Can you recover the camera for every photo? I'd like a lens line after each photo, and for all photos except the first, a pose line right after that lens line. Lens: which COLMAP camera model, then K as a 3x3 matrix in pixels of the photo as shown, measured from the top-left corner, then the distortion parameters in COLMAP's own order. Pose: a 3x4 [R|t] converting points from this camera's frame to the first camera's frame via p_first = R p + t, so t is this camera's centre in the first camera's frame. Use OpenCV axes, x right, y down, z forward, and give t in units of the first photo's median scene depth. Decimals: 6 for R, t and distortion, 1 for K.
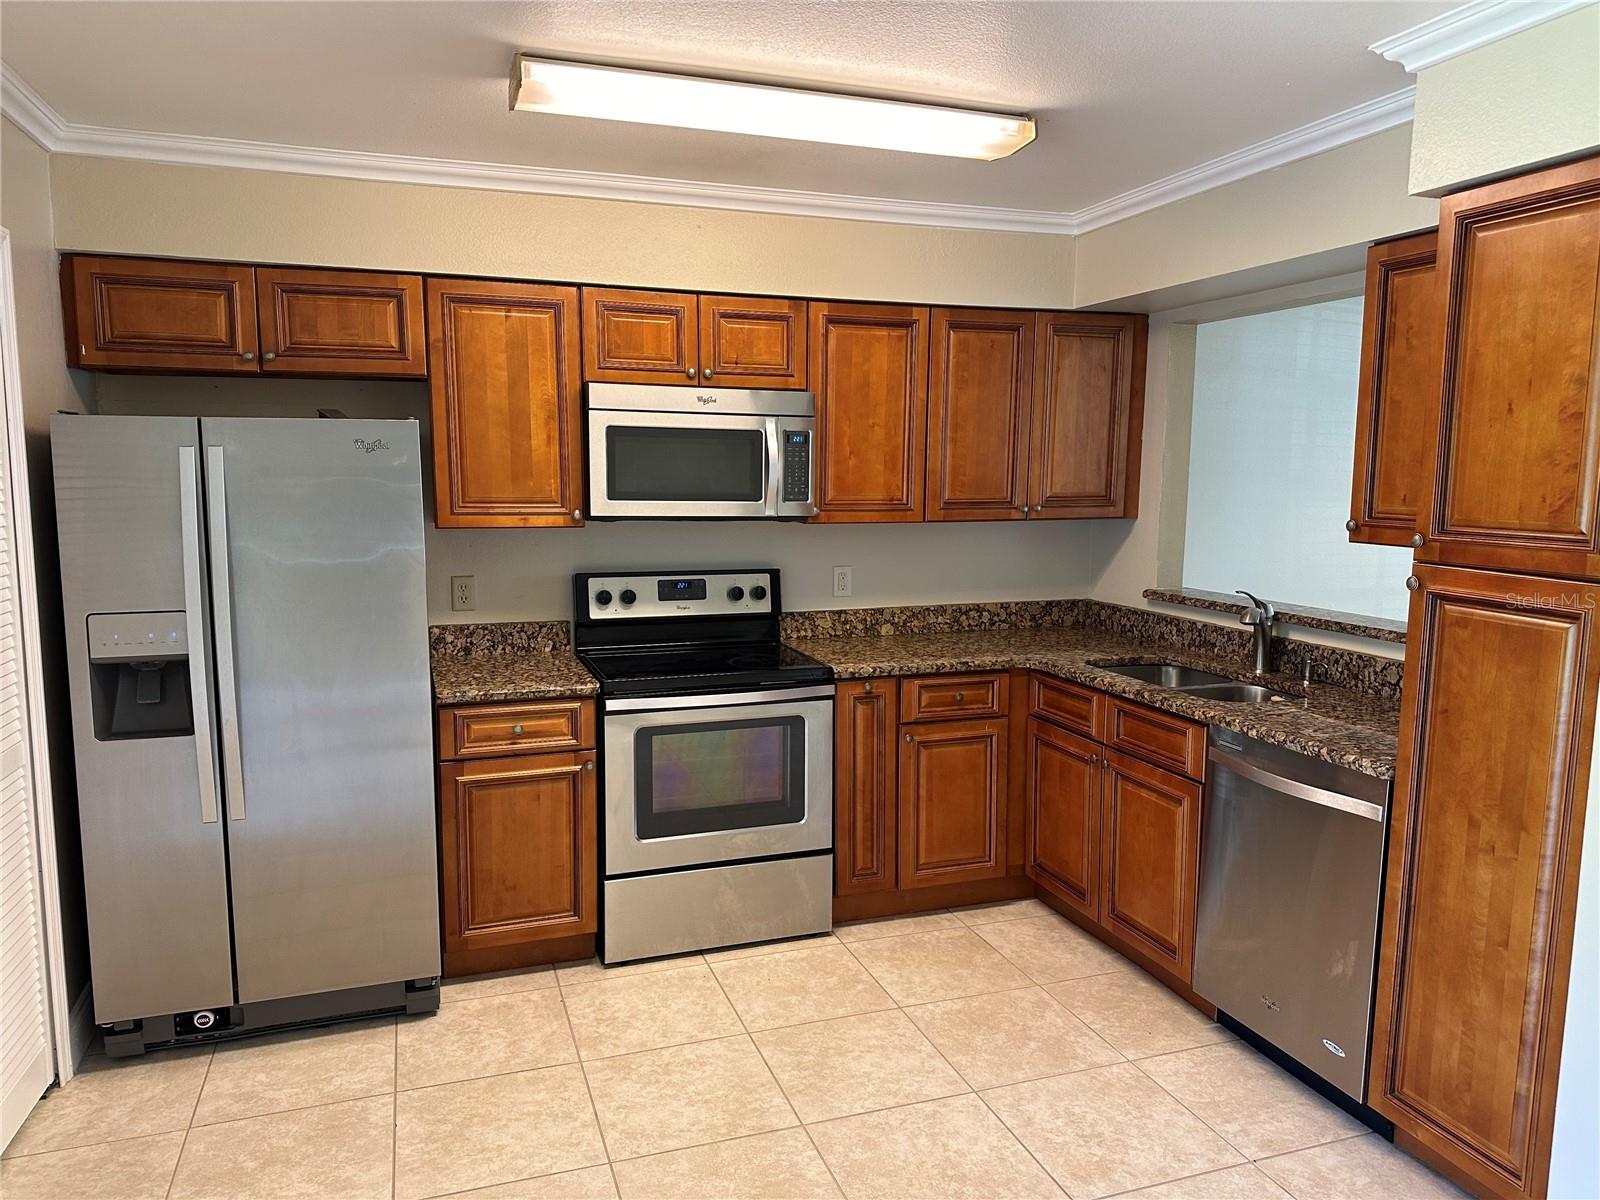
lens RADIAL K [[1115.5, 0, 809.0], [0, 1115.5, 605.1], [0, 0, 1]] dist [0.051022, -0.061269]
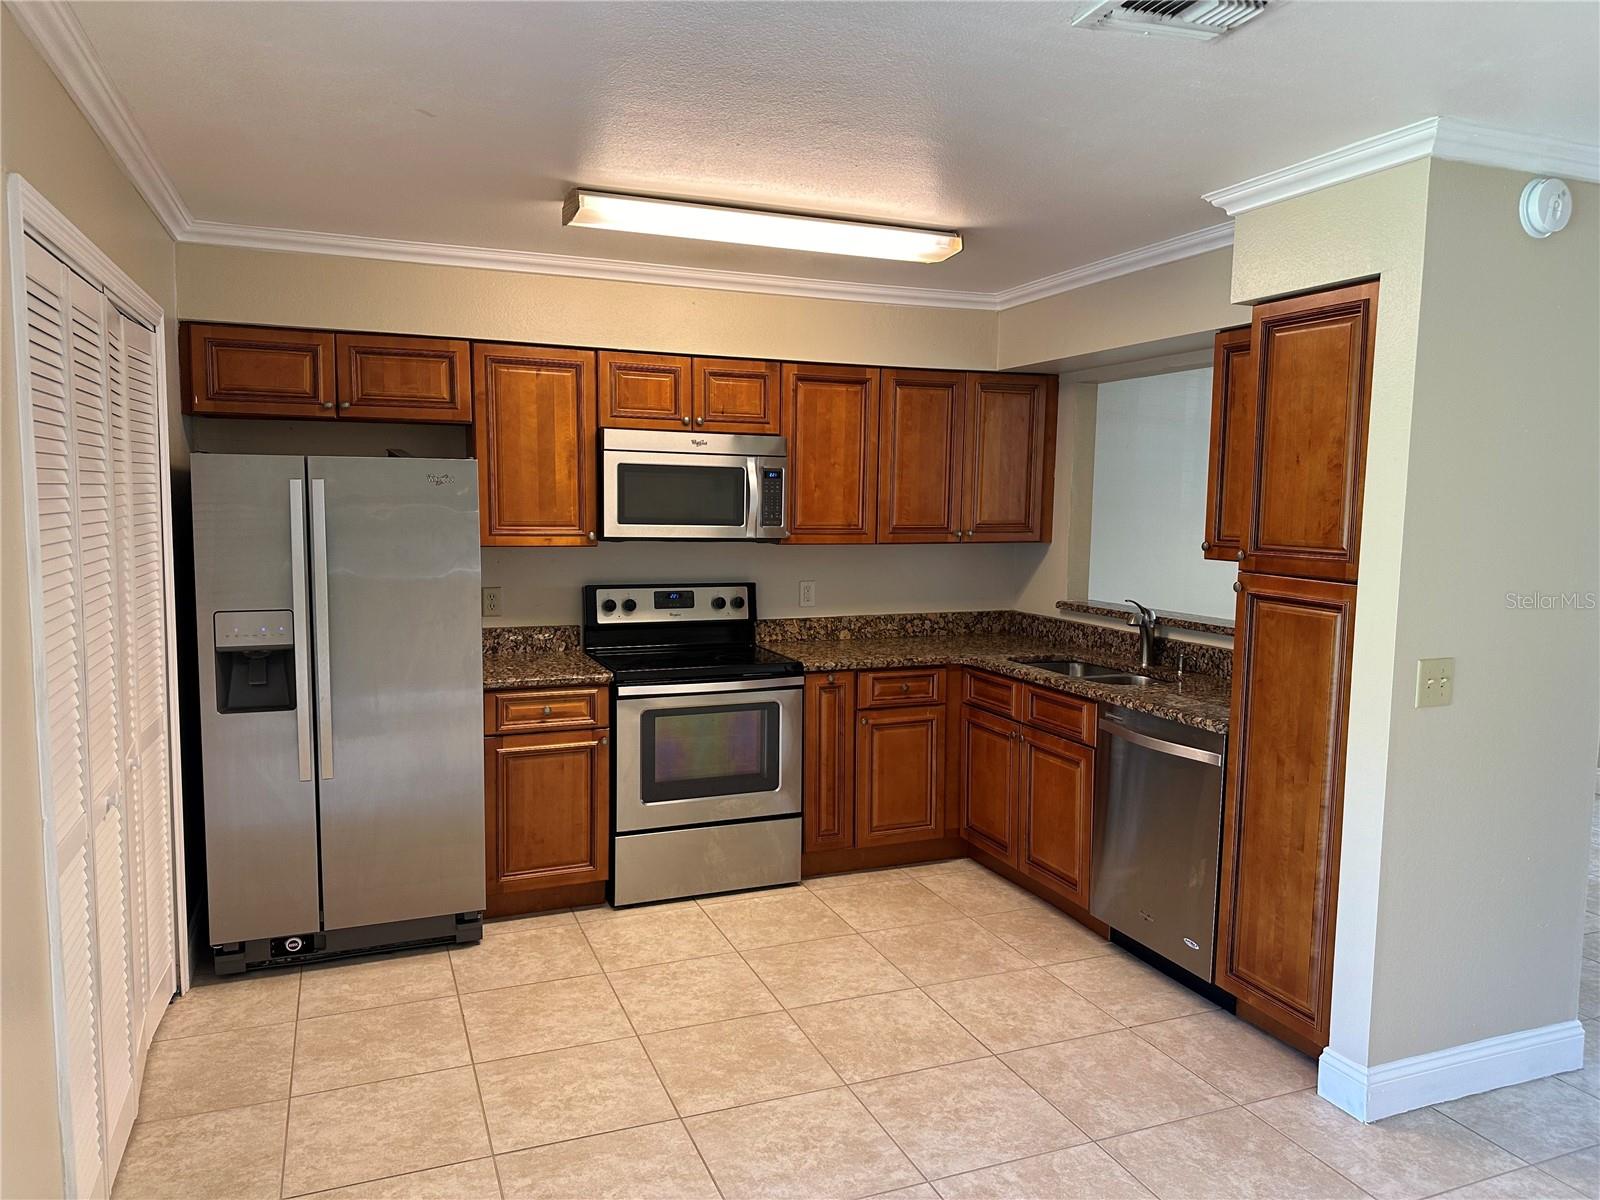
lens RADIAL K [[1115.5, 0, 809.0], [0, 1115.5, 605.1], [0, 0, 1]] dist [0.051022, -0.061269]
pose [[0.998729, 0.001503, 0.050390, -0.035403], [-0.000154, 0.999642, -0.026765, 0.028375], [-0.050412, 0.026723, 0.998371, -0.236731]]
